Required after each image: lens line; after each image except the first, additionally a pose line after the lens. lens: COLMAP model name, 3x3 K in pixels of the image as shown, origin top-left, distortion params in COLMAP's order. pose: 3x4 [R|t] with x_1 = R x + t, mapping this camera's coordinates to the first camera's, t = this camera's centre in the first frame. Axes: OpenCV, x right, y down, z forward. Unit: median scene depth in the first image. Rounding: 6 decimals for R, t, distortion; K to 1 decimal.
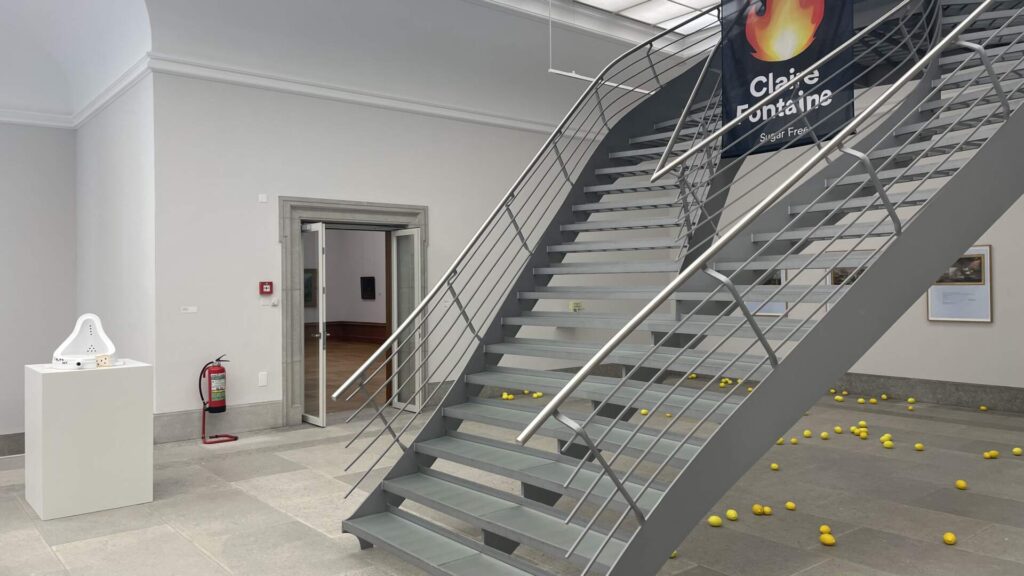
lens RADIAL K [[762.0, 0, 512.8], [0, 762.0, 287.7], [0, 0, 1]] dist [0.004890, 0.001085]
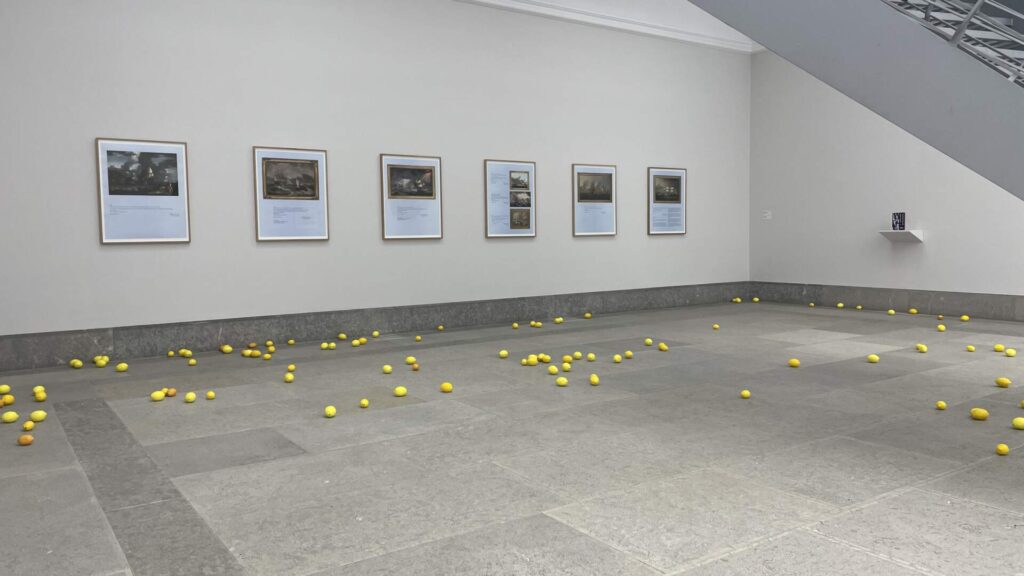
lens RADIAL K [[762.0, 0, 513.5], [0, 762.0, 285.0], [0, 0, 1]] dist [0.004890, 0.001085]
pose [[0.059633, -0.061101, 0.996349, -0.323954], [0.013925, 0.998079, 0.060374, 0.046552], [-0.998123, 0.010274, 0.060369, 0.835382]]
